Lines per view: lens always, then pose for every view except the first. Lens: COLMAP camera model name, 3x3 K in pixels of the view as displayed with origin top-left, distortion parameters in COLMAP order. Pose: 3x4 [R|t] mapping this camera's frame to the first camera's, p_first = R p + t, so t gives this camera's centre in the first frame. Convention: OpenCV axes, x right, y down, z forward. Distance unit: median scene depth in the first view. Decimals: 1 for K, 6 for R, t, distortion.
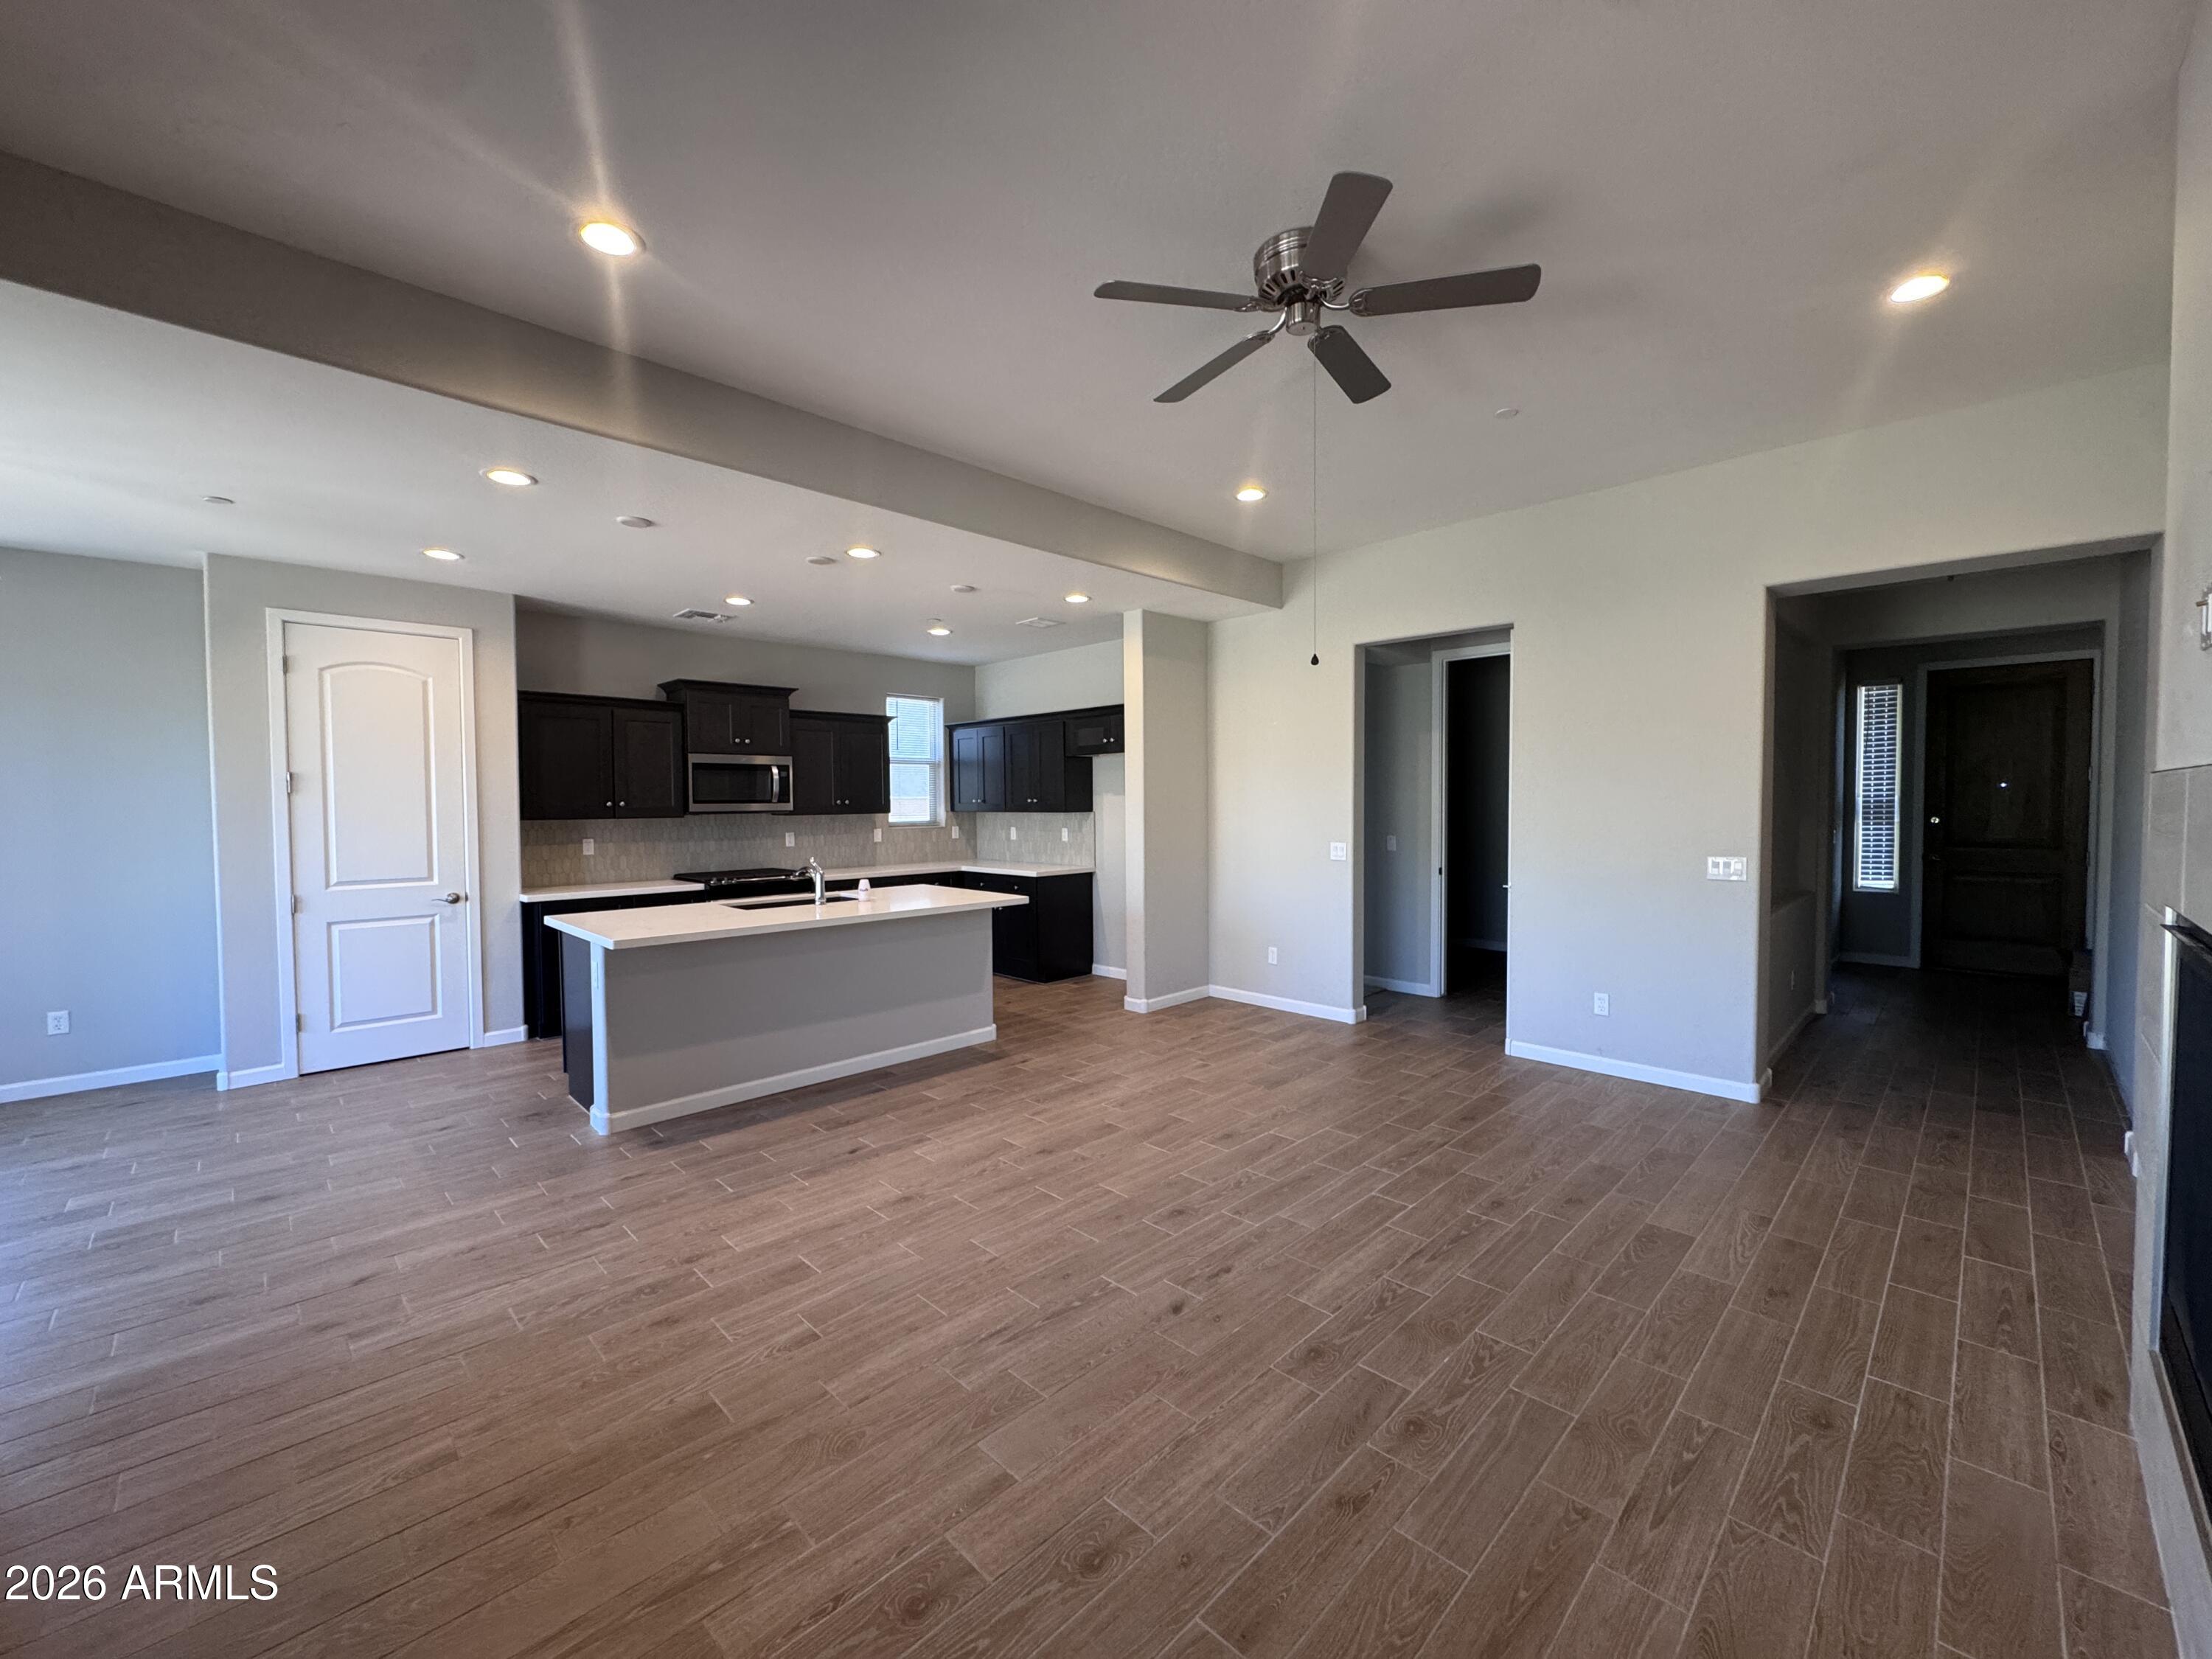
lens RADIAL K [[883.4, 0, 1106.2], [0, 883.4, 833.6], [0, 0, 1]] dist [0.000093, 0.000043]
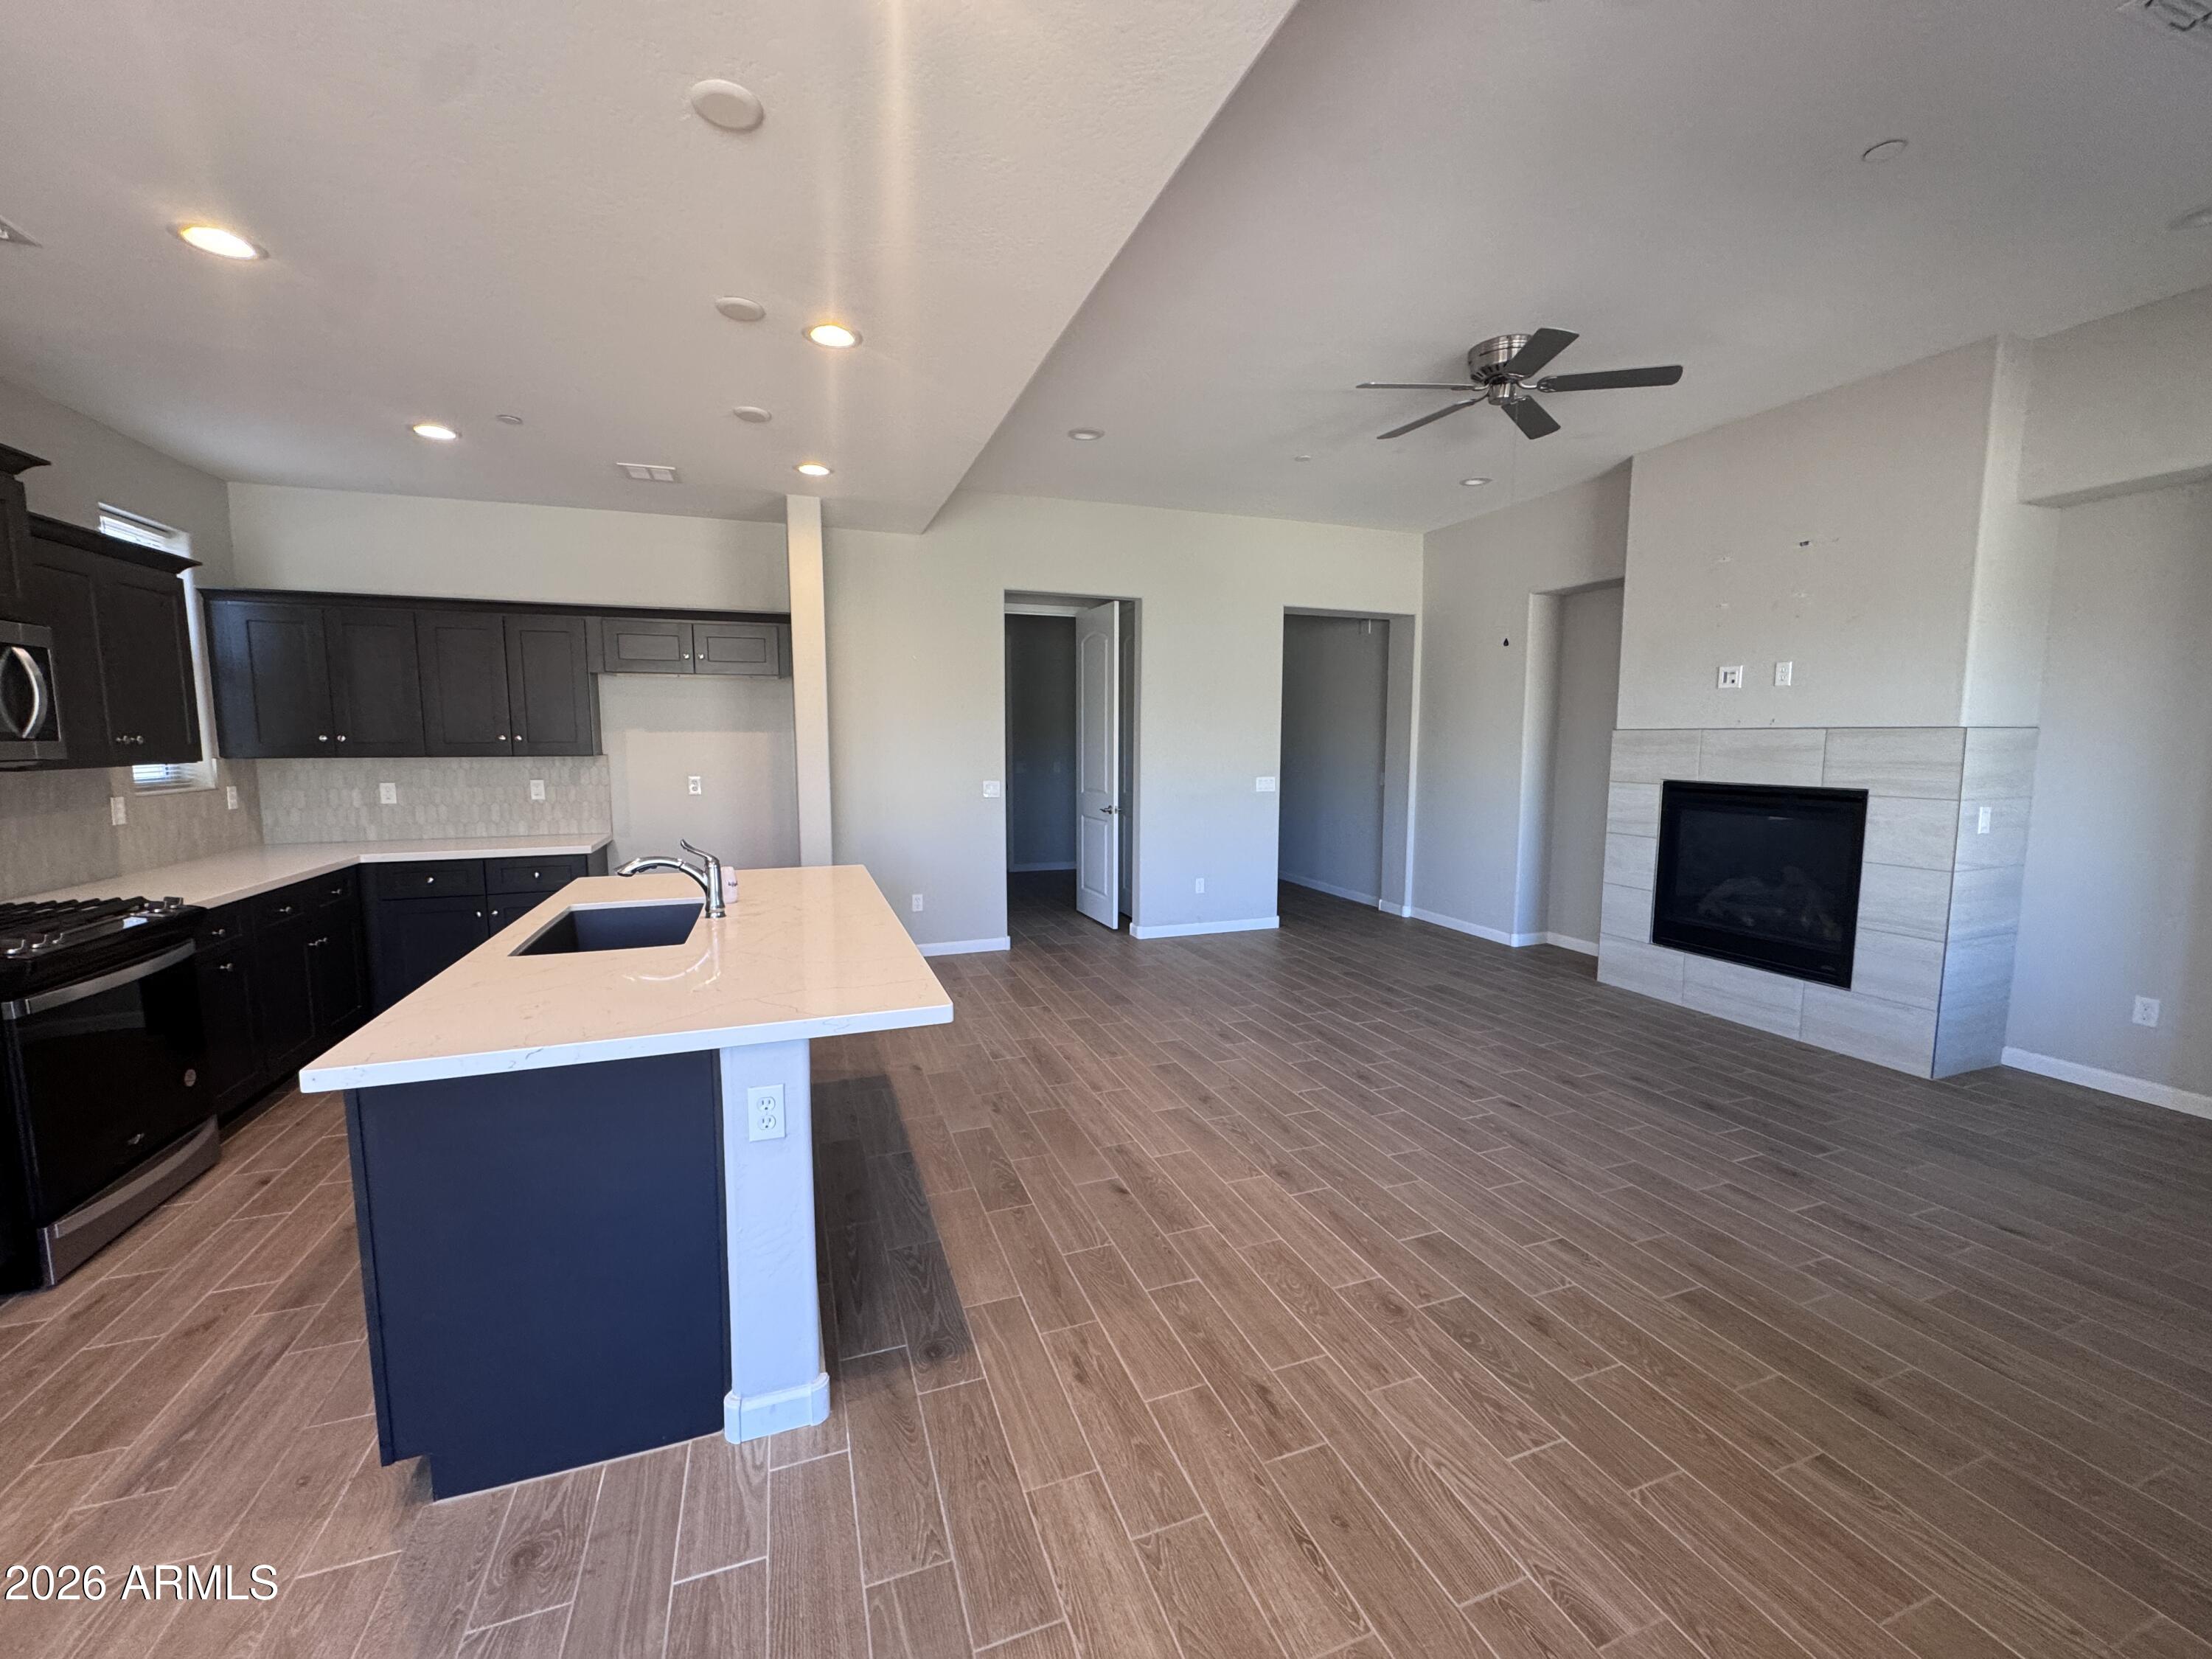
lens RADIAL K [[883.4, 0, 1105.3], [0, 883.4, 827.7], [0, 0, 1]] dist [0.000093, 0.000043]
pose [[0.415446, -0.084754, 0.905661, -0.932891], [0.032123, 0.996396, 0.078509, -0.018606], [-0.909050, -0.003524, 0.416671, 0.665787]]
